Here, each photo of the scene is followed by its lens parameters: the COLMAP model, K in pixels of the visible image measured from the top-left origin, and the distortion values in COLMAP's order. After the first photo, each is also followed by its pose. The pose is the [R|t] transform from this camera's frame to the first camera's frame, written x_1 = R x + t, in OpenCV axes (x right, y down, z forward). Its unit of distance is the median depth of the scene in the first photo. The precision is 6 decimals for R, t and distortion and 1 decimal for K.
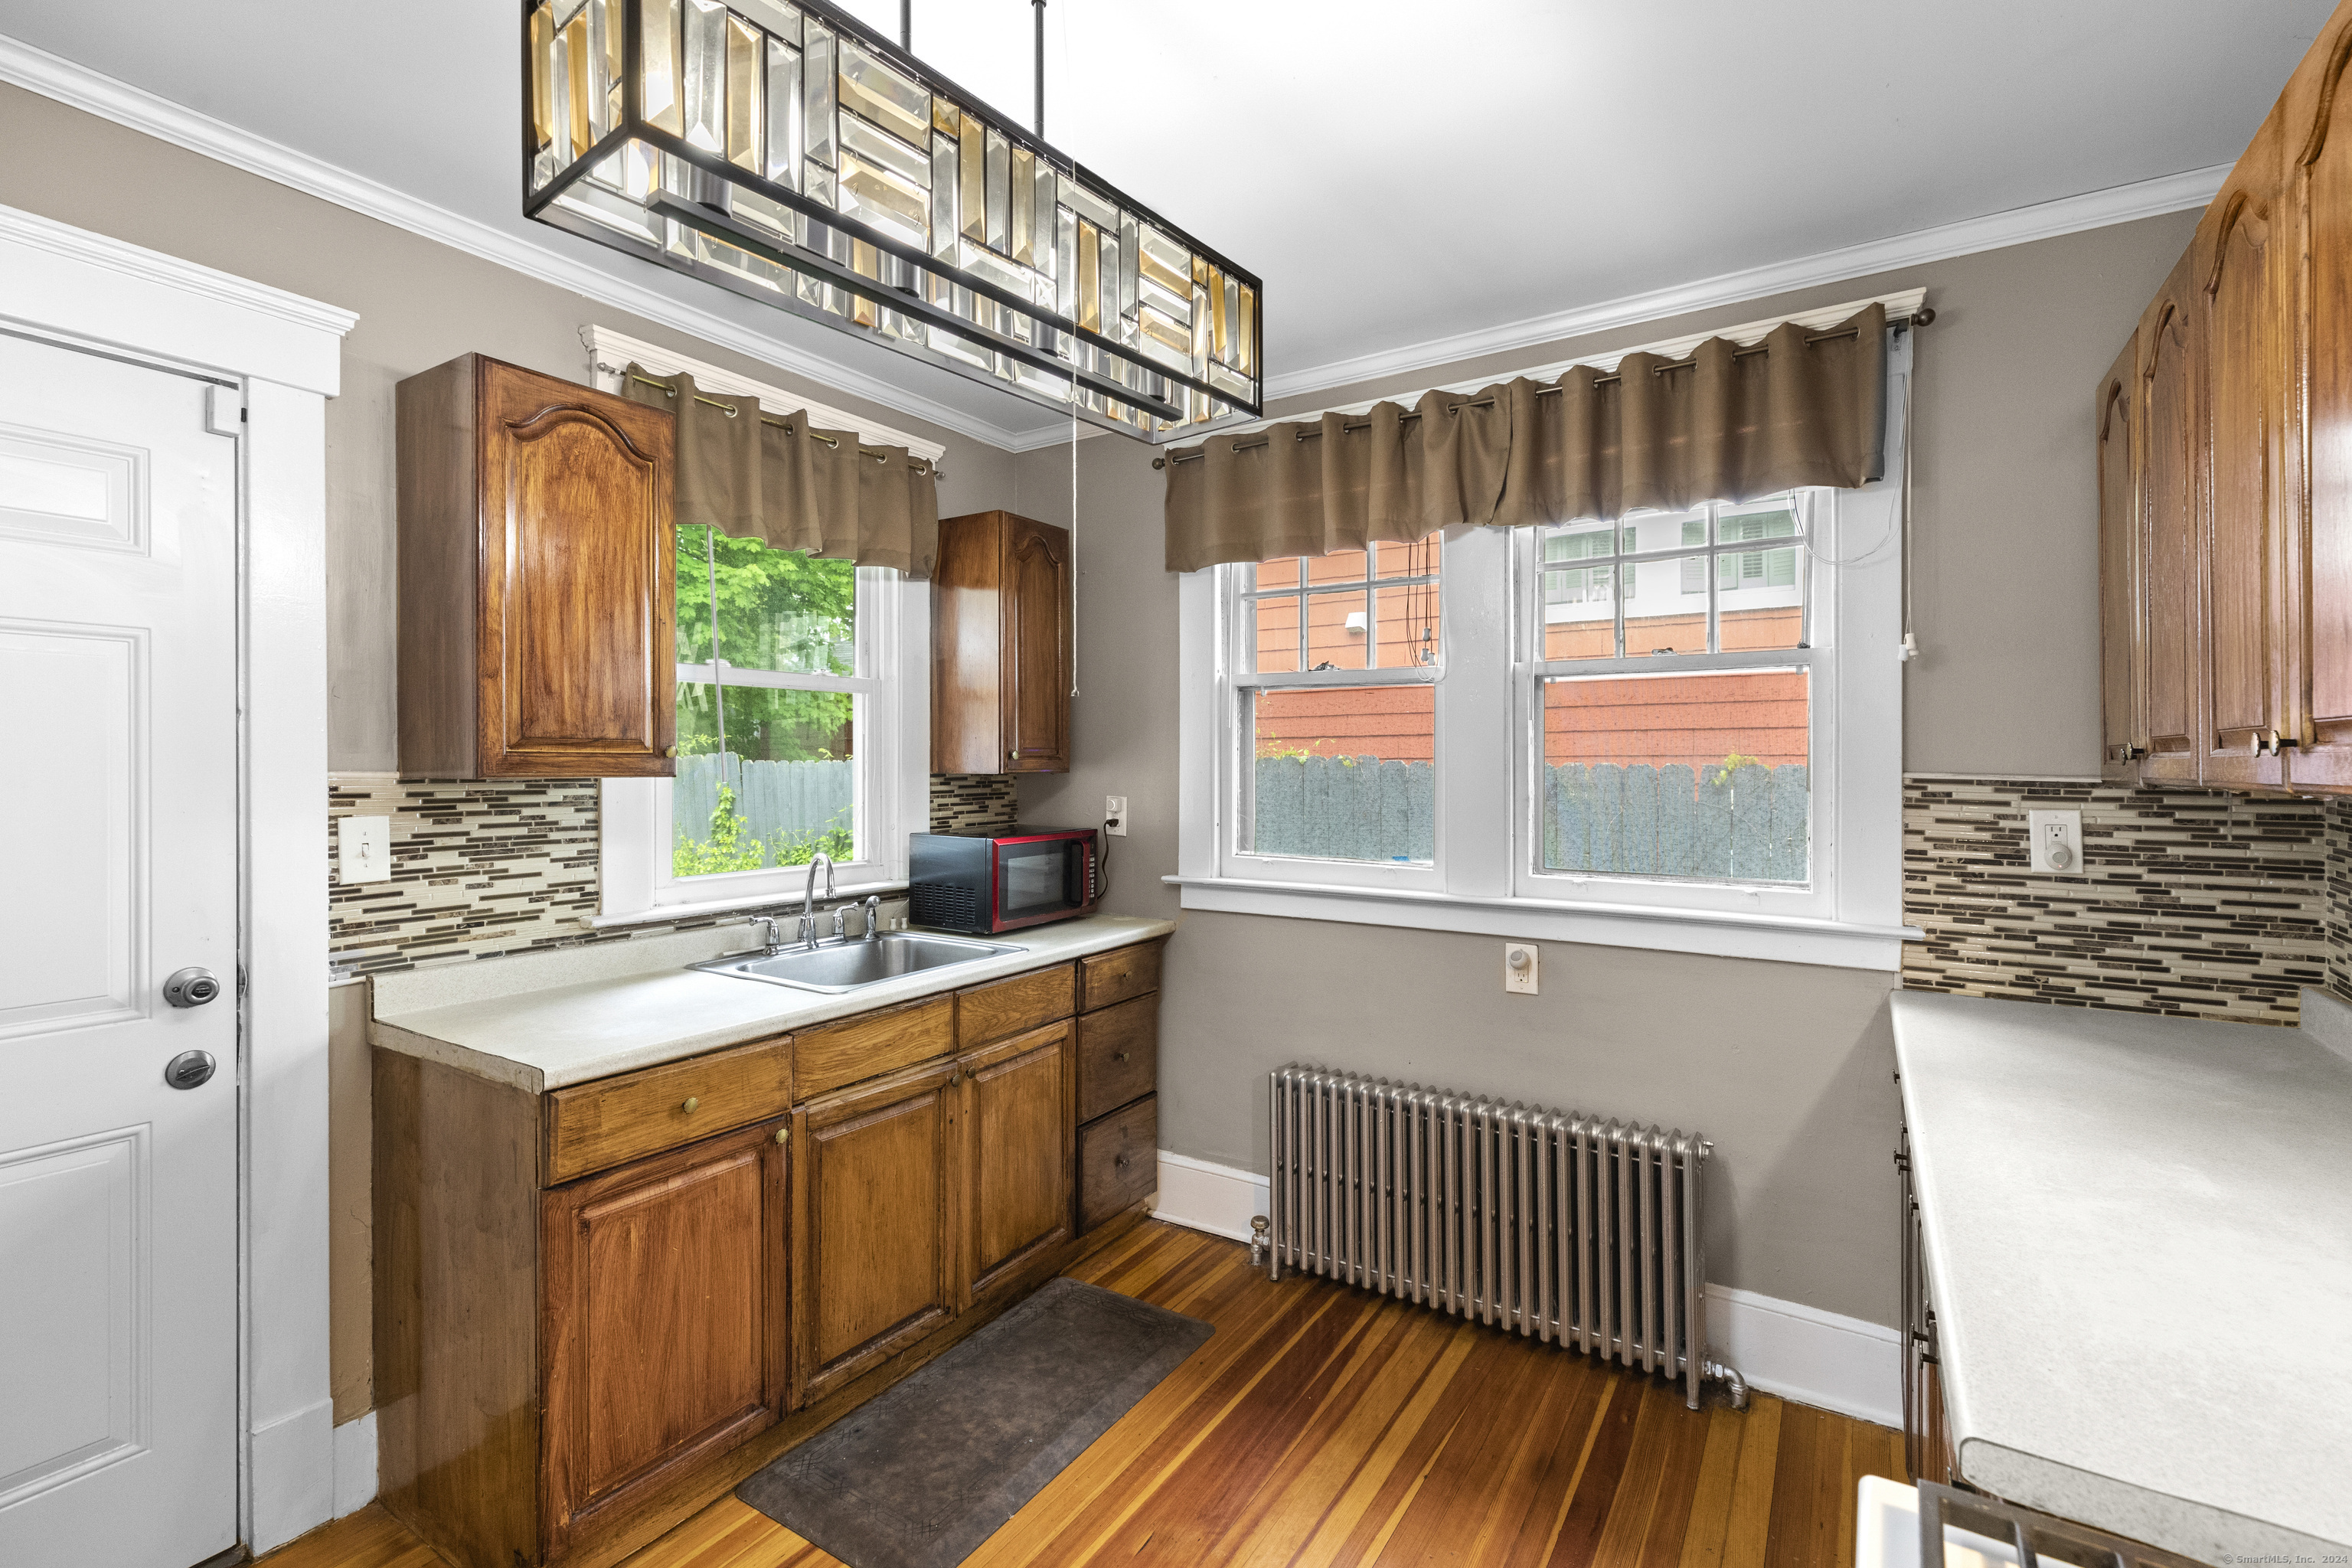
lens RADIAL K [[1051.1, 0, 1183.3], [0, 1051.1, 770.9], [0, 0, 1]] dist [0.001388, 0.000235]
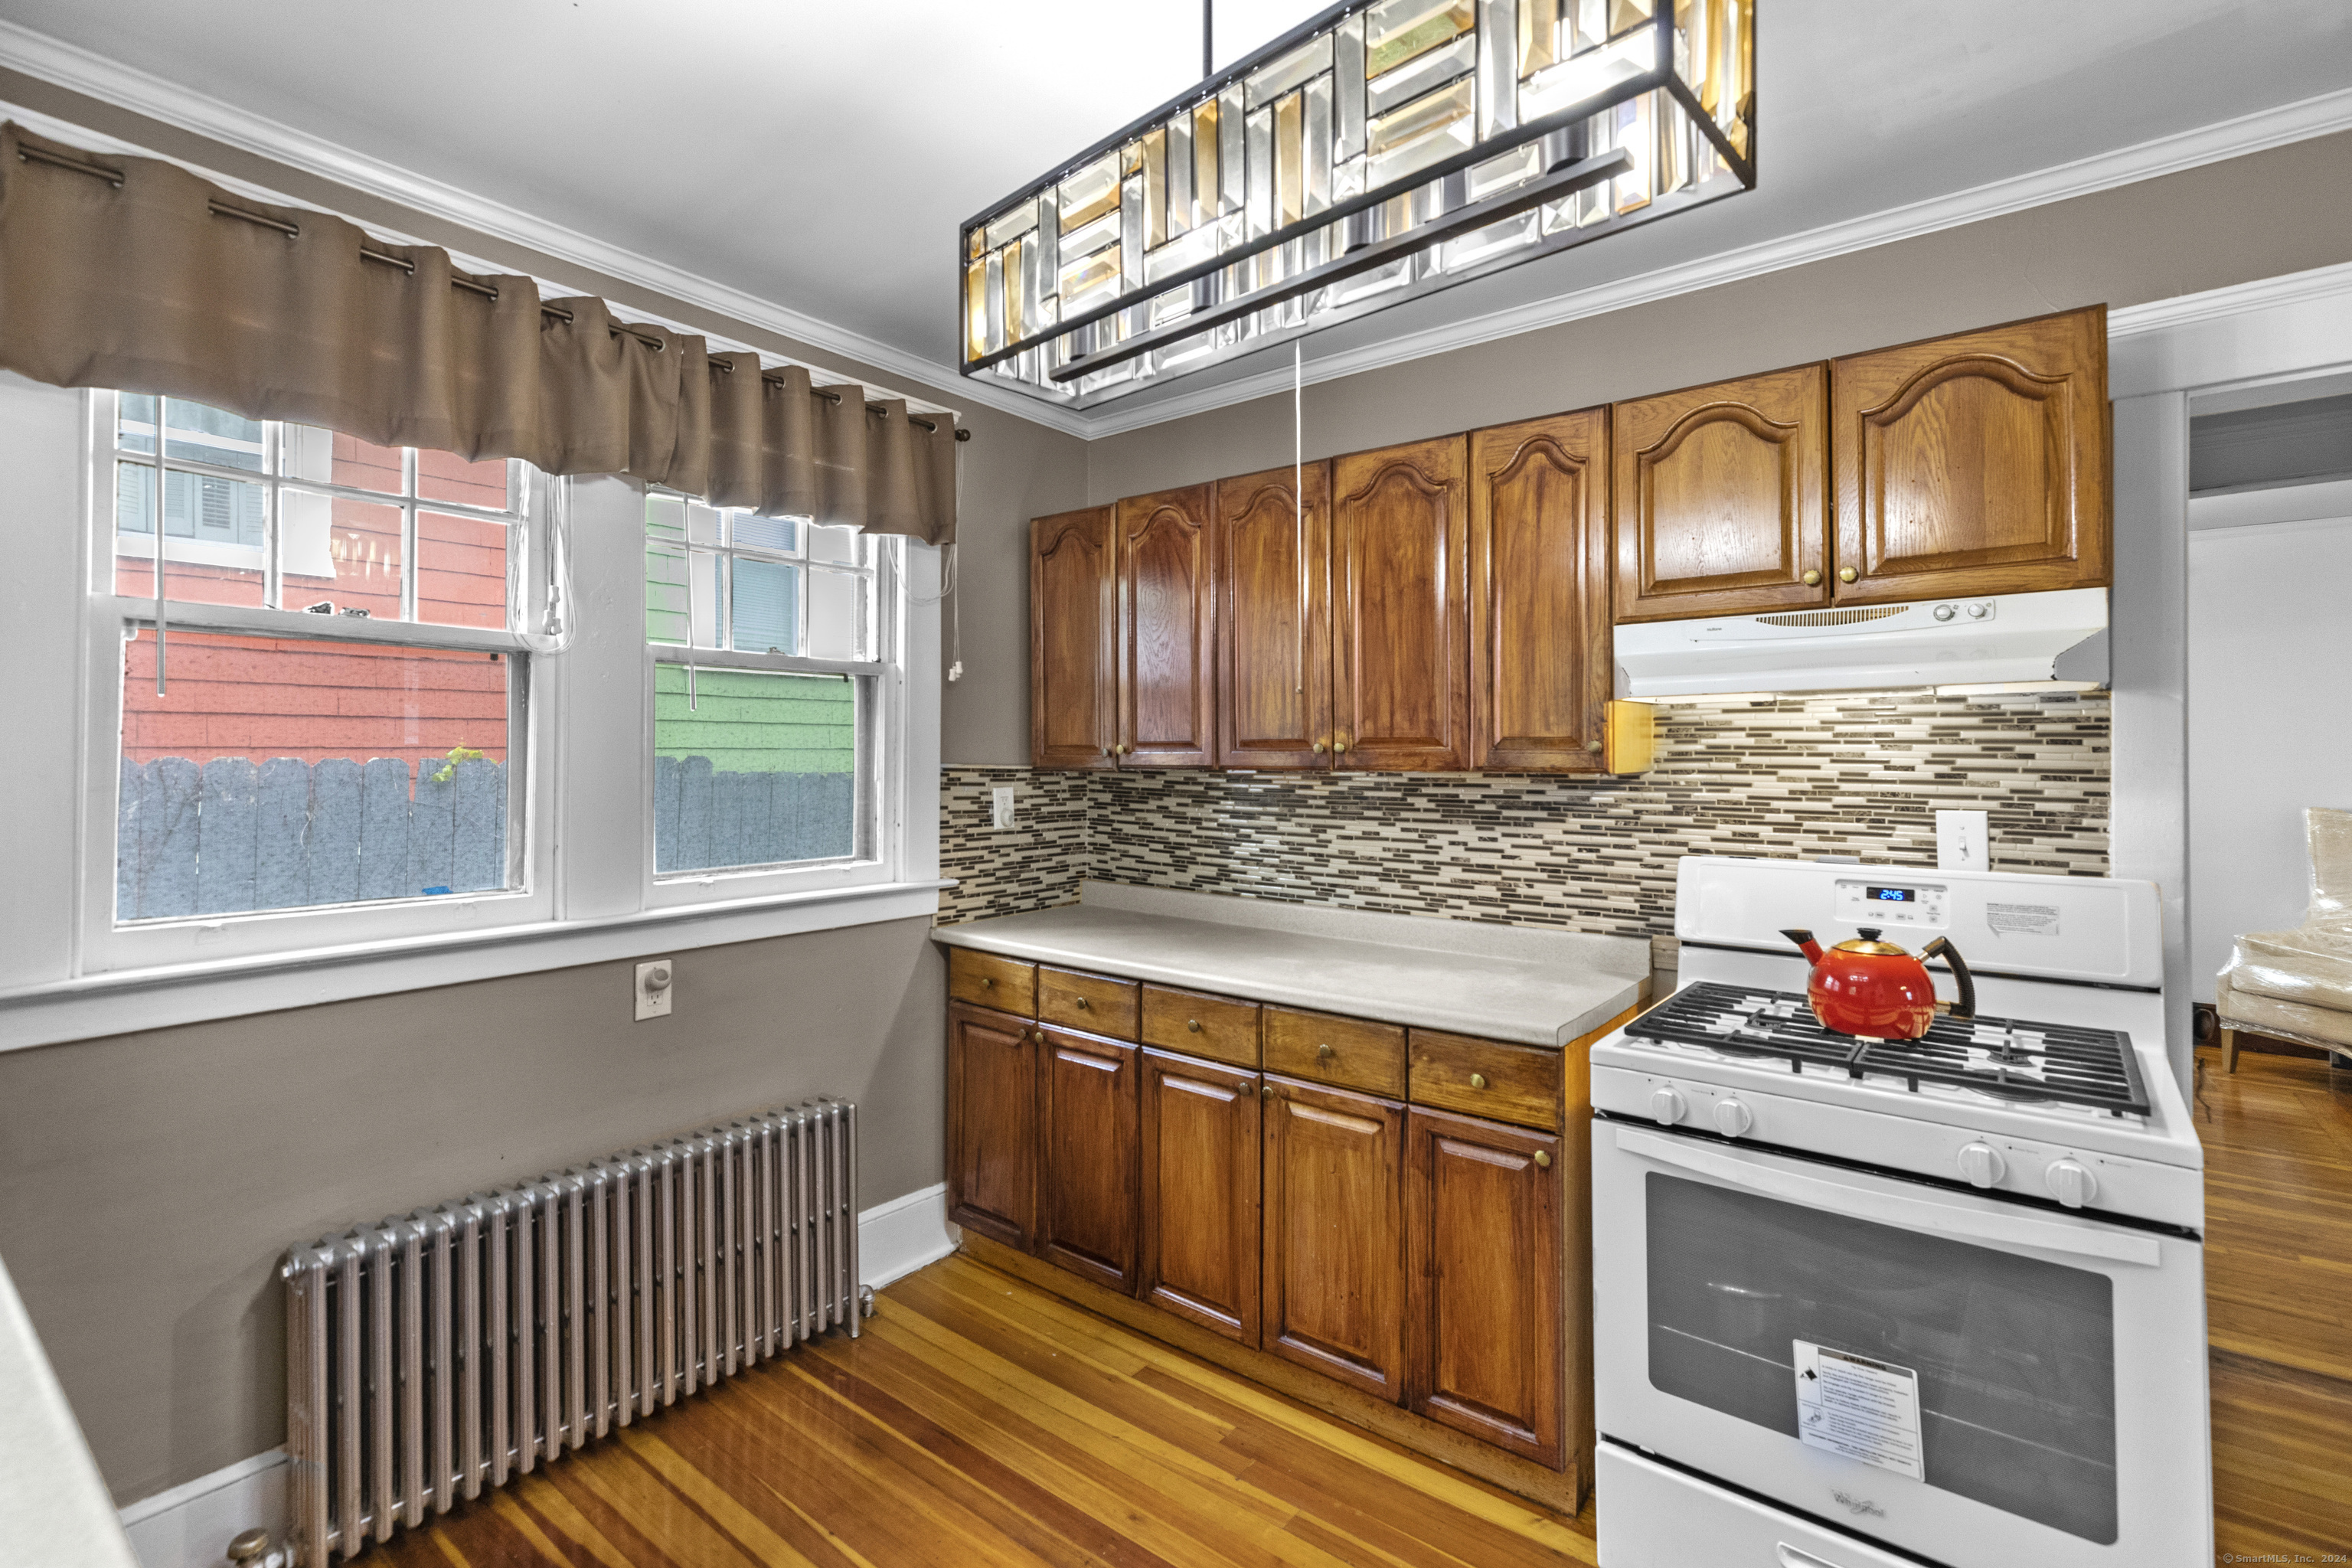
lens RADIAL K [[1065.9, 0, 1180.1], [0, 1065.9, 742.3], [0, 0, 1]] dist [0.001634, 0.000150]
pose [[0.092811, 0.011108, 0.995622, -0.649842], [0.008414, 0.999893, -0.011940, -0.006833], [-0.995648, 0.009486, 0.092708, 0.578526]]
